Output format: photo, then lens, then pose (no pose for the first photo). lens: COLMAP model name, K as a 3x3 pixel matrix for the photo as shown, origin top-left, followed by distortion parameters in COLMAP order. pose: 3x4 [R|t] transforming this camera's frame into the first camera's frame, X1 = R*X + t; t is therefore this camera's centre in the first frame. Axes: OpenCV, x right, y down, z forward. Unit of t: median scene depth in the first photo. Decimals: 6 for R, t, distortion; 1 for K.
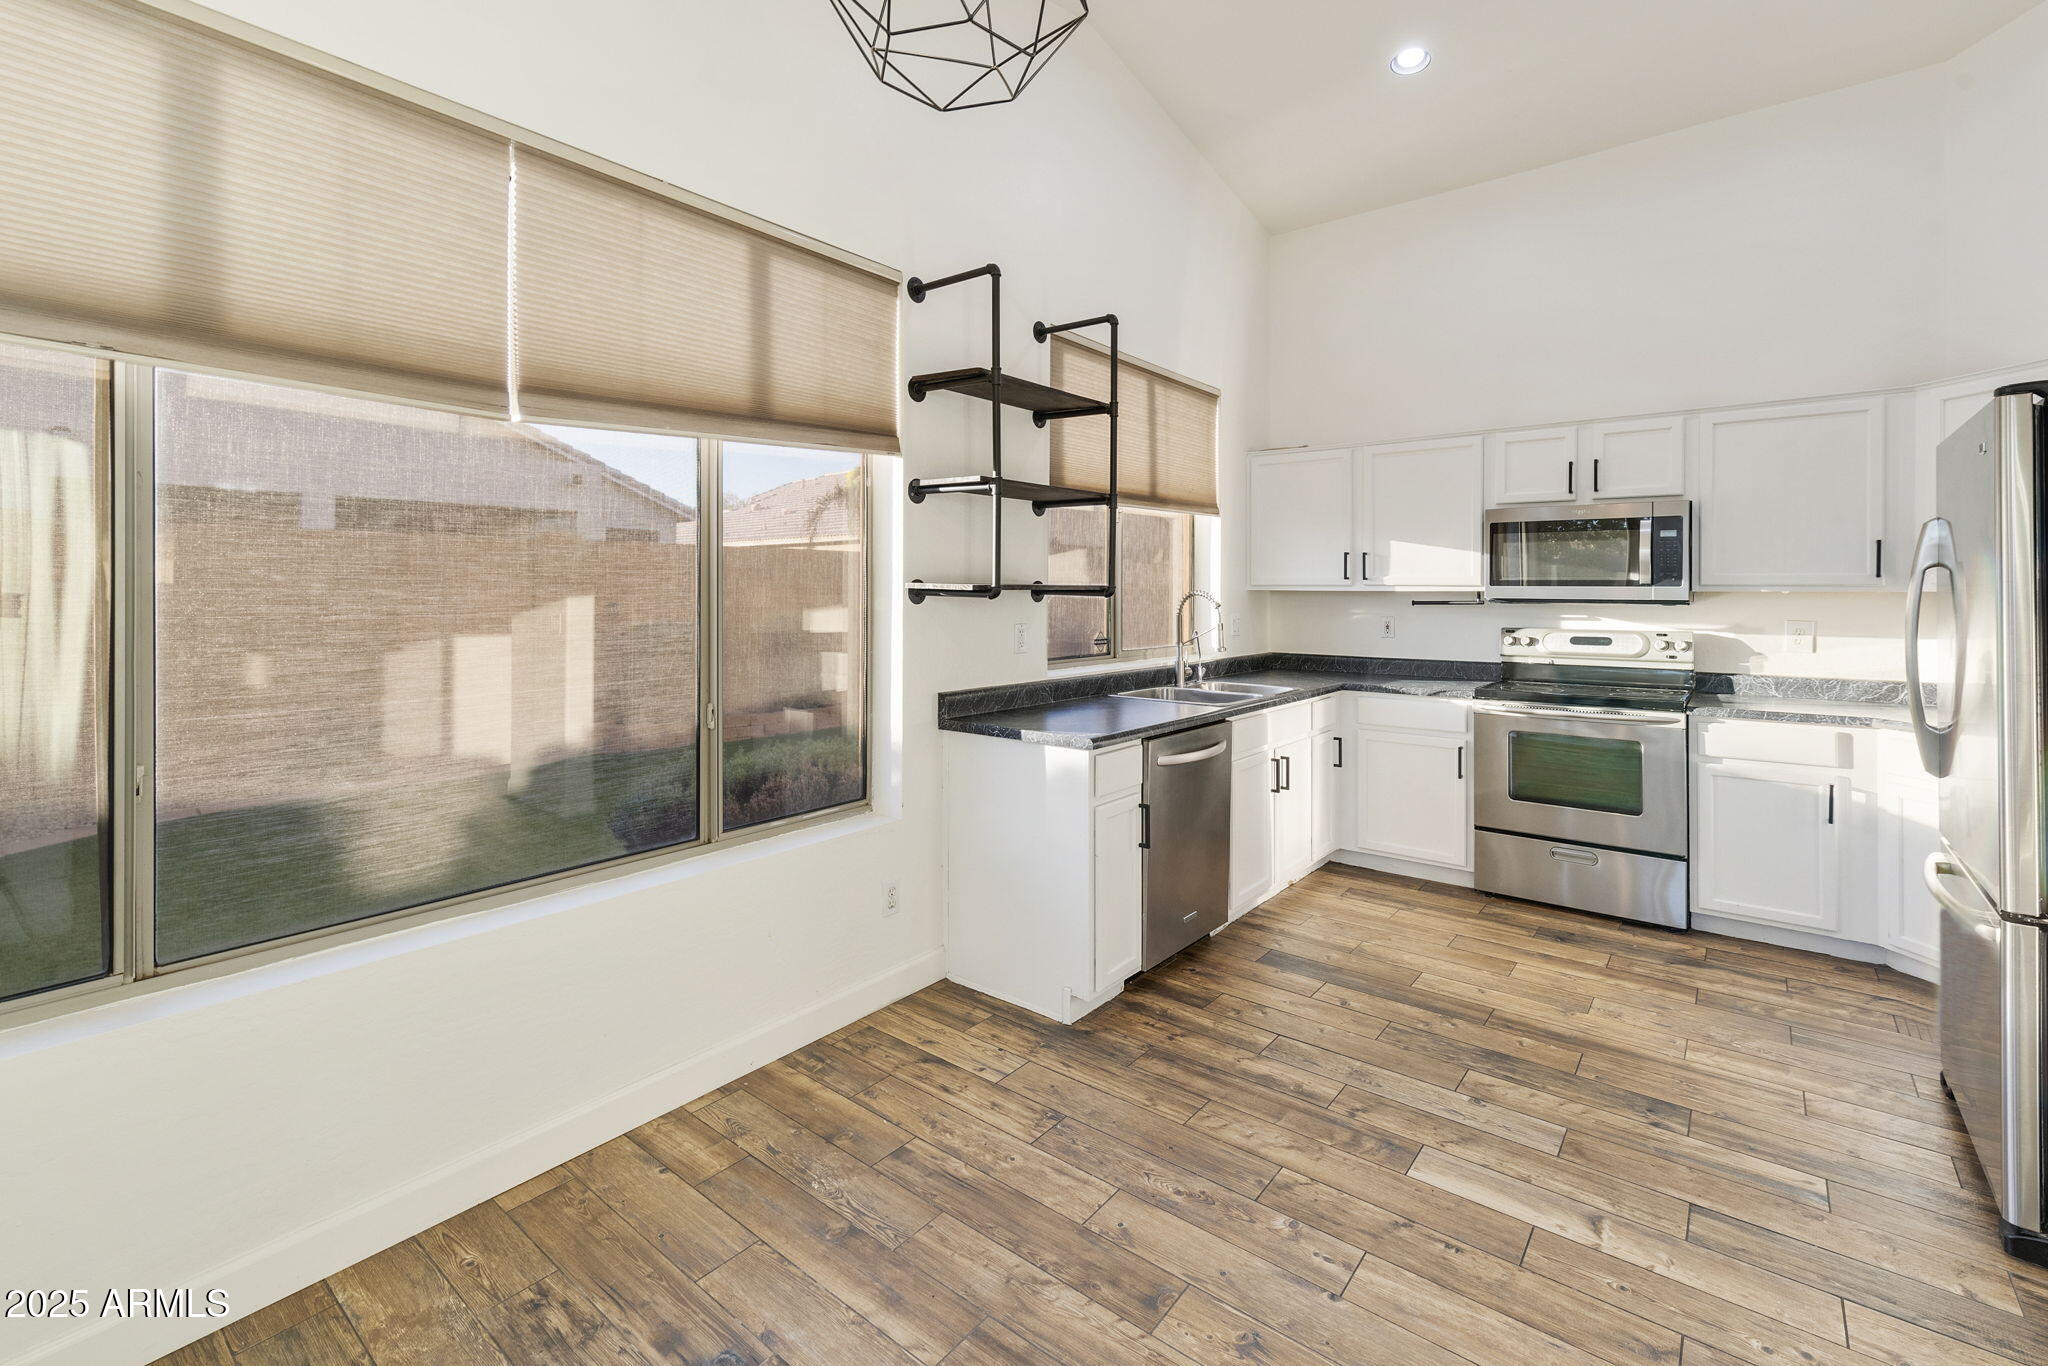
lens RADIAL K [[888.8, 0, 1010.2], [0, 888.8, 583.7], [0, 0, 1]] dist [0.000496, -0.000794]
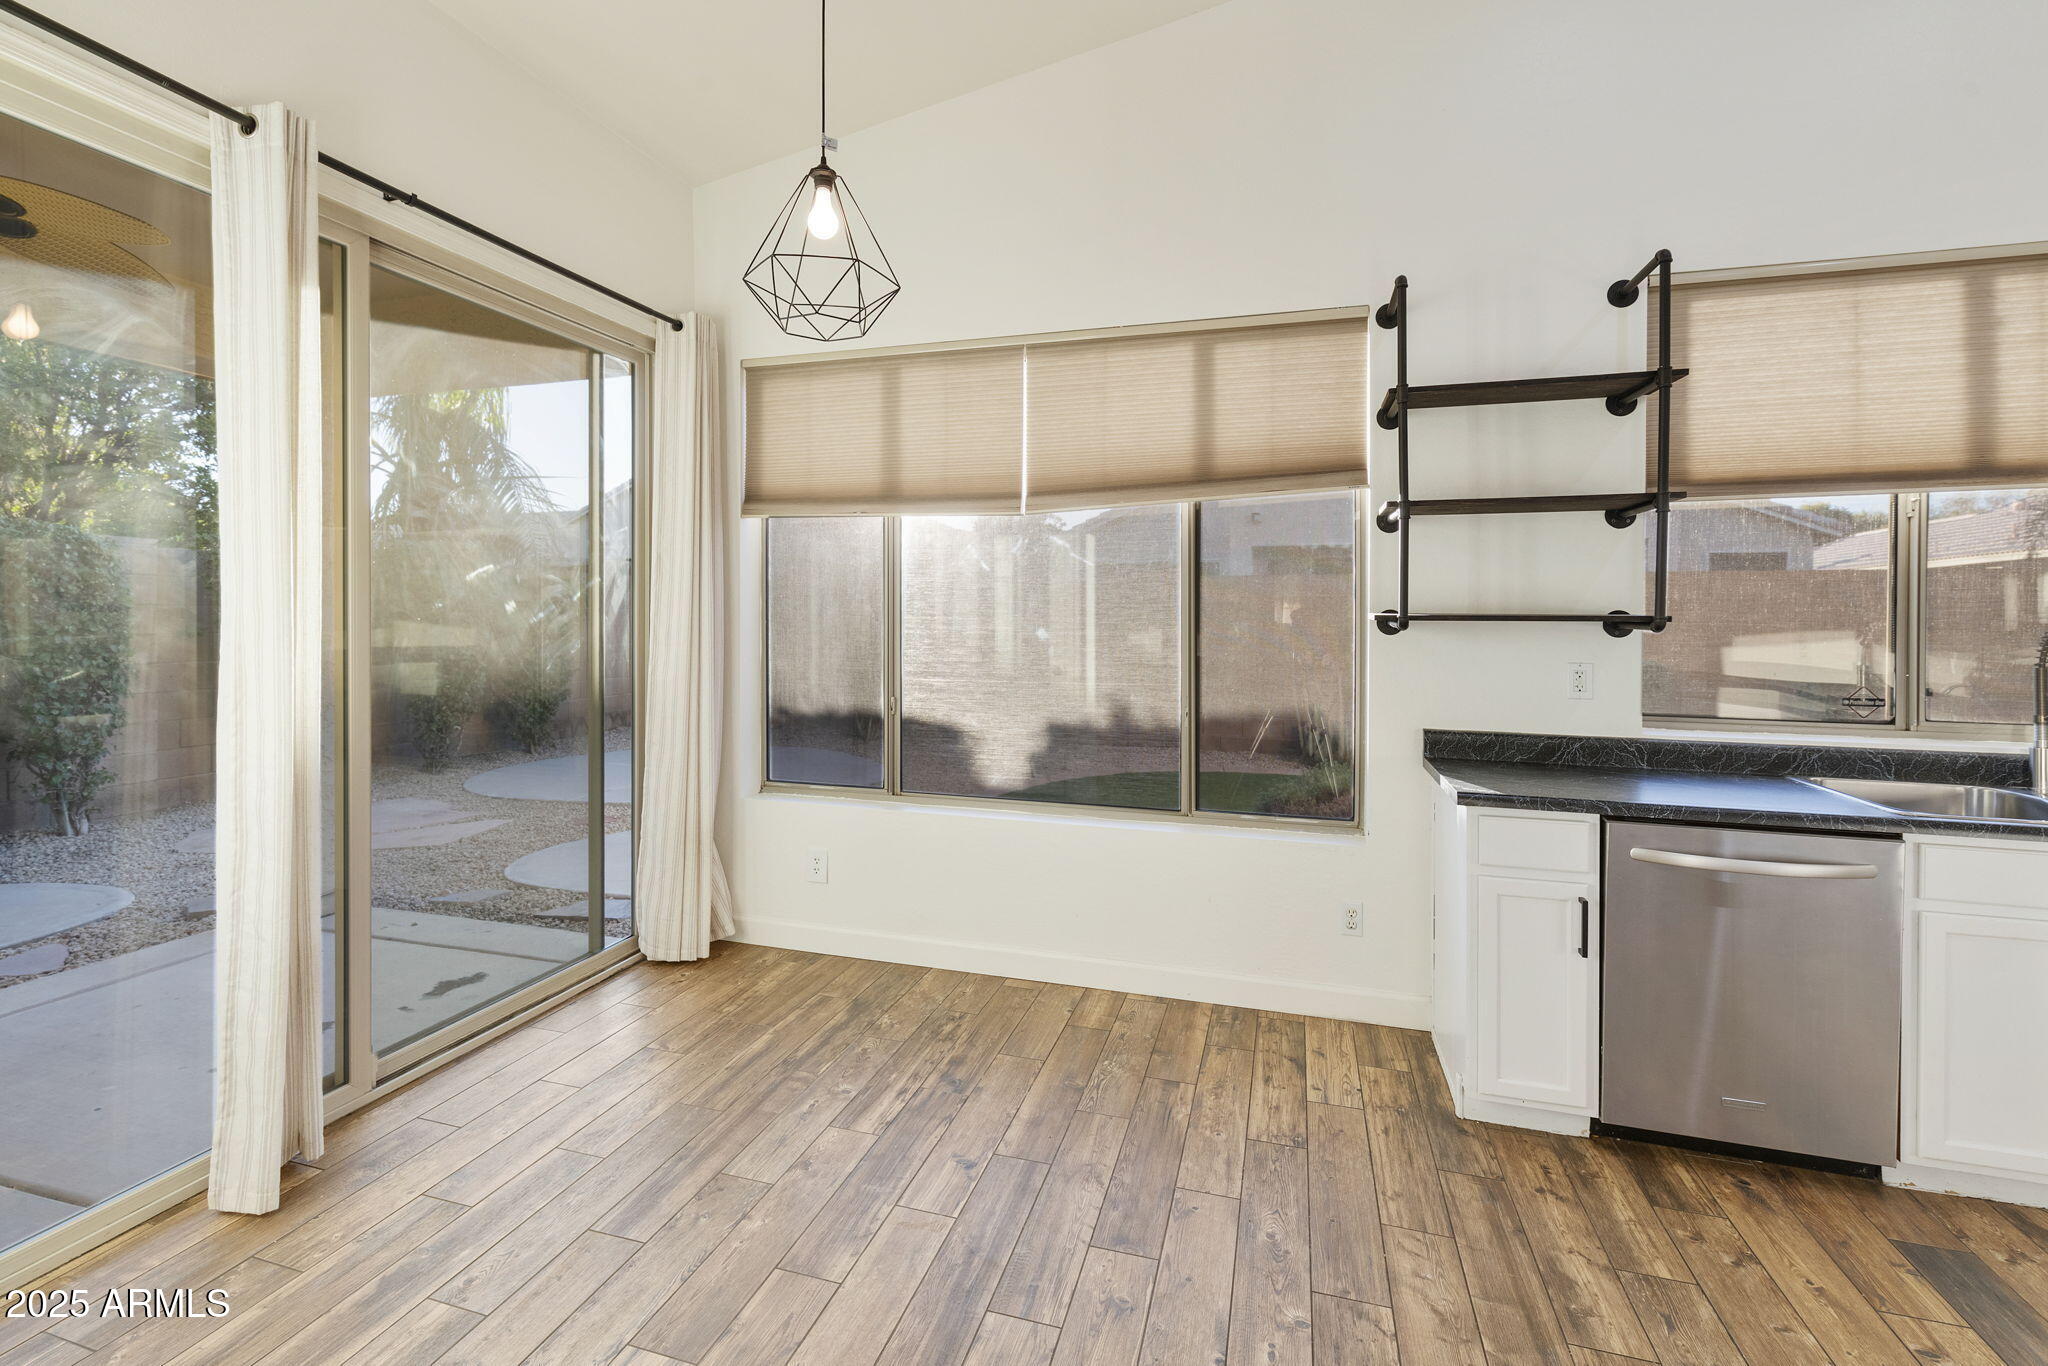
lens RADIAL K [[888.8, 0, 1035.5], [0, 888.8, 619.9], [0, 0, 1]] dist [0.000496, -0.000794]
pose [[0.395475, 0.002431, -0.918474, 0.707312], [-0.000710, 0.999997, 0.002341, 0.004949], [0.918477, -0.000273, 0.395475, 0.271895]]
